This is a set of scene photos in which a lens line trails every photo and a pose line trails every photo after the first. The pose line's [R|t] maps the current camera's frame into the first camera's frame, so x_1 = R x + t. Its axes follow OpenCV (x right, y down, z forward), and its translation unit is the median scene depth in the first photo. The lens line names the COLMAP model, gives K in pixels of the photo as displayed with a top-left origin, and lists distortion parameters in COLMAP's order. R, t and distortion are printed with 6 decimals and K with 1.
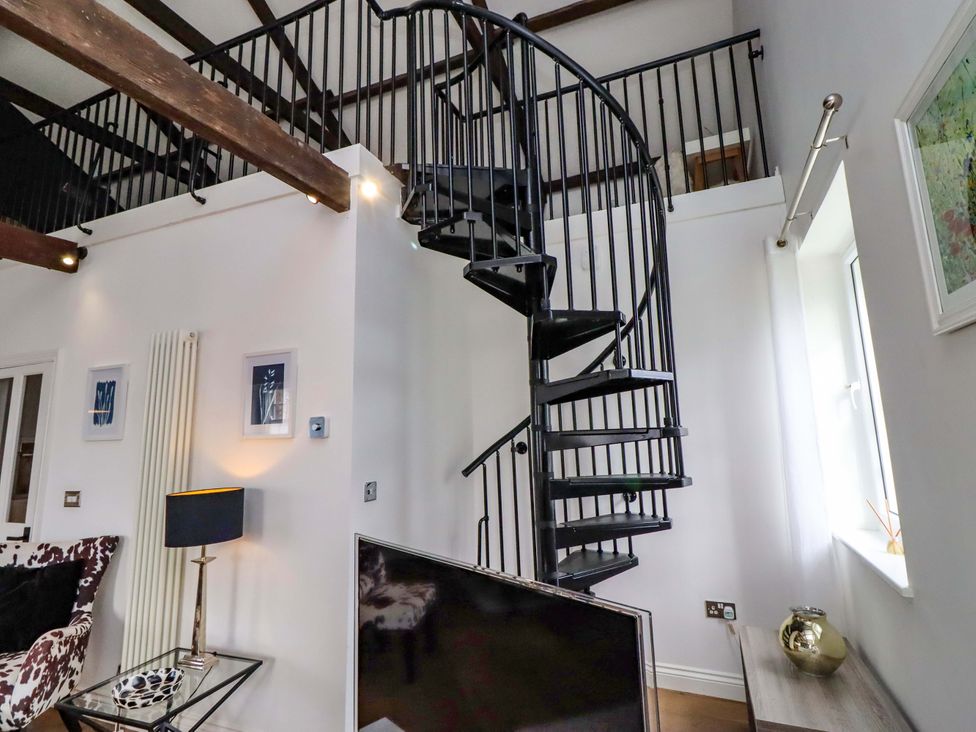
lens RADIAL K [[512.4, 0, 493.7], [0, 512.4, 346.6], [0, 0, 1]] dist [0.000920, 0.000867]
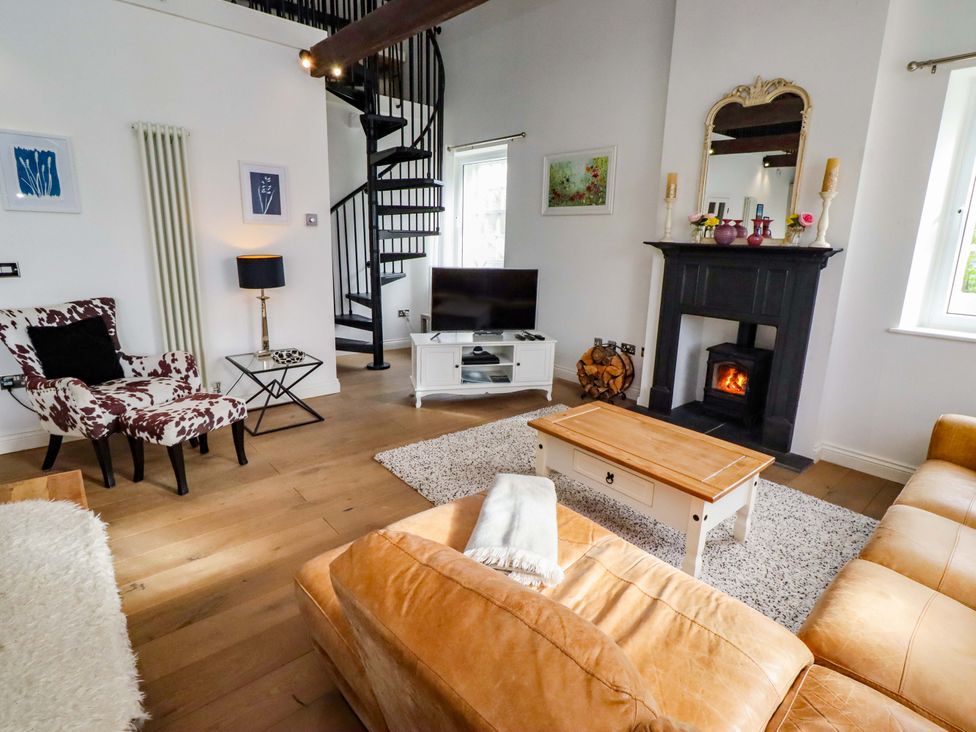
lens RADIAL K [[512.4, 0, 493.1], [0, 512.4, 348.0], [0, 0, 1]] dist [0.000920, 0.000867]
pose [[0.441936, -0.148342, 0.884696, -1.474944], [-0.196157, 0.946383, 0.256673, 0.004362], [-0.875337, -0.286973, 0.389143, -0.276019]]
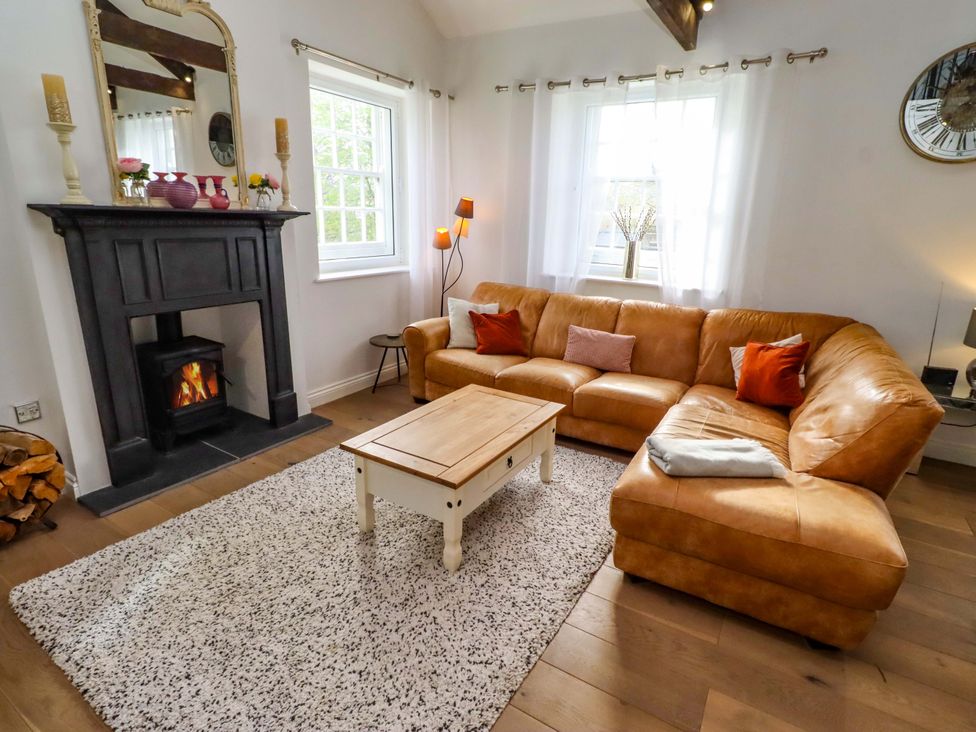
lens RADIAL K [[512.4, 0, 494.0], [0, 512.4, 348.7], [0, 0, 1]] dist [0.000920, 0.000867]
pose [[-0.988733, -0.037747, 0.144853, -0.715401], [-0.026790, 0.996682, 0.076865, 0.149310], [-0.147273, 0.072119, -0.986463, 0.688139]]
